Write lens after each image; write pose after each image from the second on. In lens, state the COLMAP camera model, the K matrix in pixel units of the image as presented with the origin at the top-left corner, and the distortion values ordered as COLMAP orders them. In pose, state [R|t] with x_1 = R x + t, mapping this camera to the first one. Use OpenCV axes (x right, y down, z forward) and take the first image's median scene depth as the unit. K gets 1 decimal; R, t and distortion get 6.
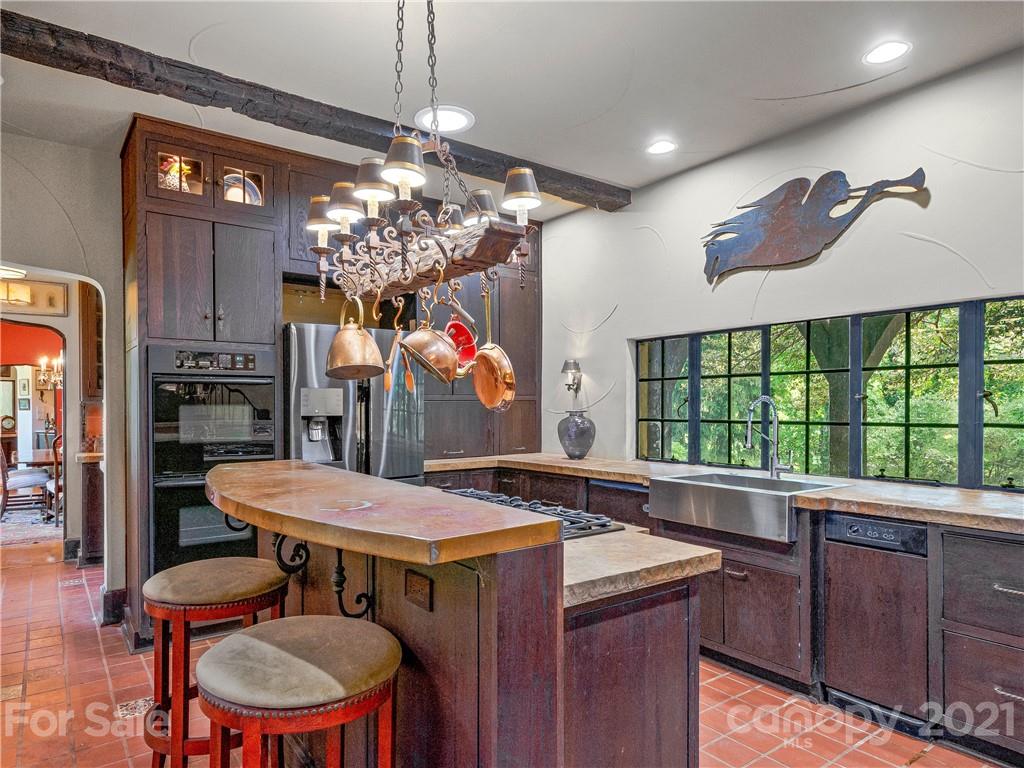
lens RADIAL K [[629.6, 0, 506.4], [0, 629.6, 411.5], [0, 0, 1]] dist [0.002489, 0.000719]
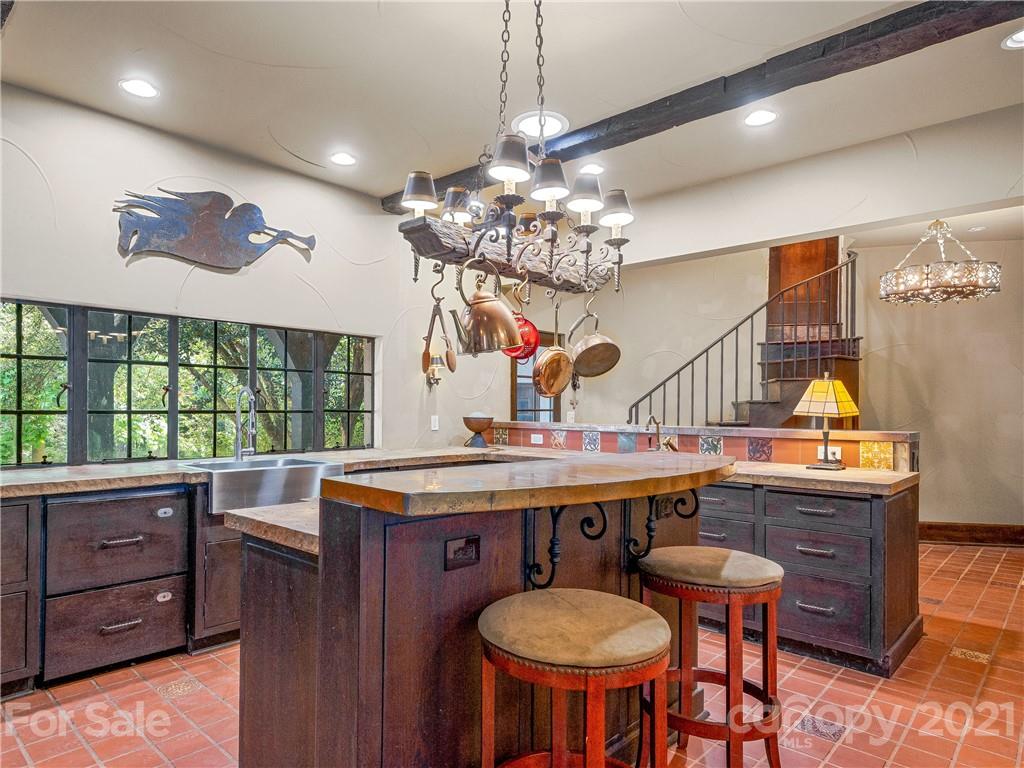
lens RADIAL K [[629.6, 0, 506.4], [0, 629.6, 411.5], [0, 0, 1]] dist [0.002489, 0.000719]
pose [[-0.197799, -0.000580, 0.980243, -0.777401], [-0.001382, 0.999999, 0.000313, 0.016578], [-0.980242, -0.001293, -0.197799, 0.772493]]
